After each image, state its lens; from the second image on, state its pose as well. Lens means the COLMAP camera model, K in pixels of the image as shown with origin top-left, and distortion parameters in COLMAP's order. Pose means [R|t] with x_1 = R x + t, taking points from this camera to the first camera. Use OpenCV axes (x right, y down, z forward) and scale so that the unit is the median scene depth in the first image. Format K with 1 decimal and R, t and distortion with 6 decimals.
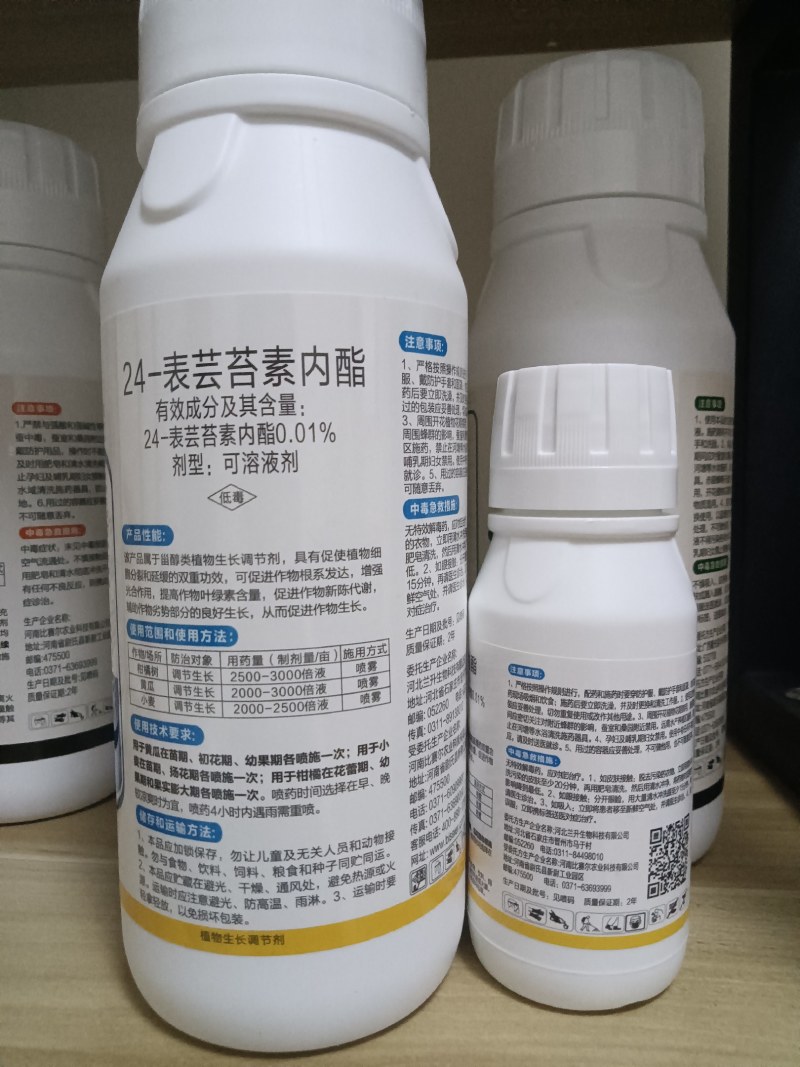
lens RADIAL K [[851.8, 0, 387.5], [0, 851.8, 542.6], [0, 0, 1]] dist [-0.001000, -0.049192]
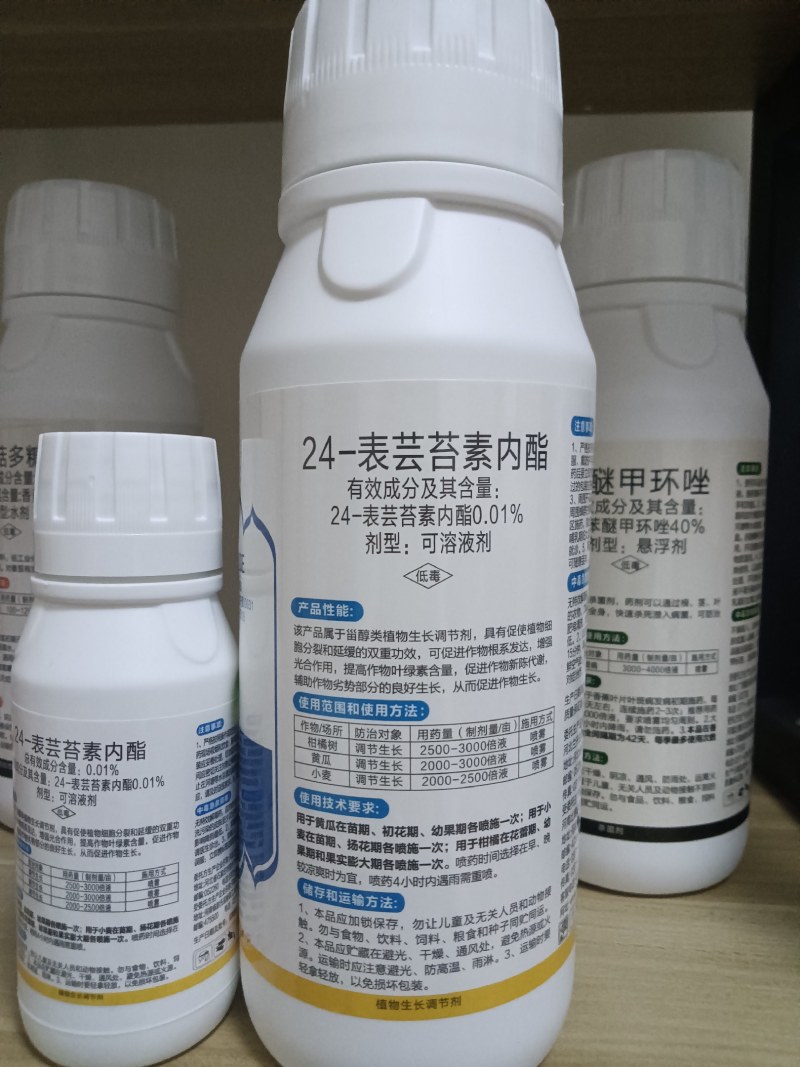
lens RADIAL K [[851.8, 0, 404.8], [0, 851.8, 533.2], [0, 0, 1]] dist [-0.001000, -0.049192]
pose [[0.980863, 0.010065, 0.194441, -0.393553], [-0.008255, 0.999915, -0.010116, -0.090181], [-0.194526, 0.008317, 0.980862, -0.002231]]
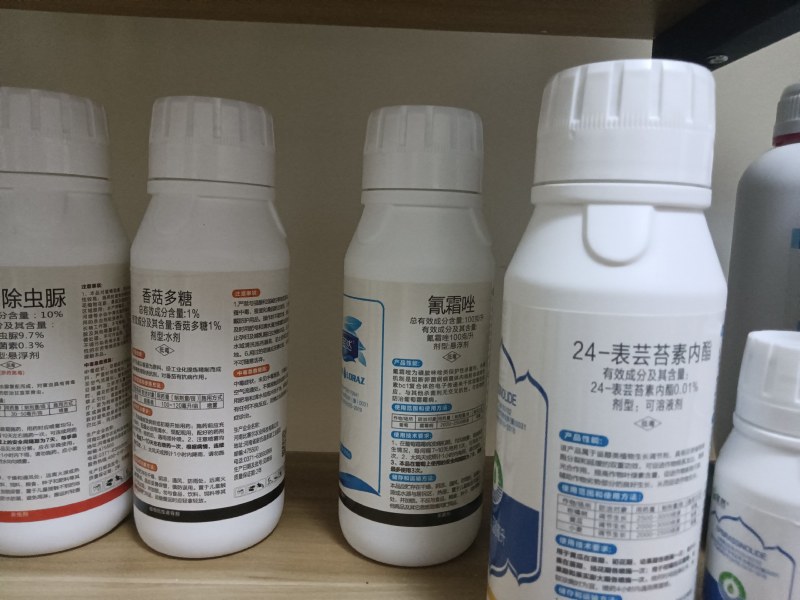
lens RADIAL K [[638.6, 0, 394.6], [0, 638.6, 298.2], [0, 0, 1]] dist [-0.001000, -0.049192]
pose [[0.981637, 0.015387, 0.190136, -0.935144], [-0.024796, 0.998577, 0.047210, -0.355238], [-0.189139, -0.051058, 0.980622, -0.208030]]
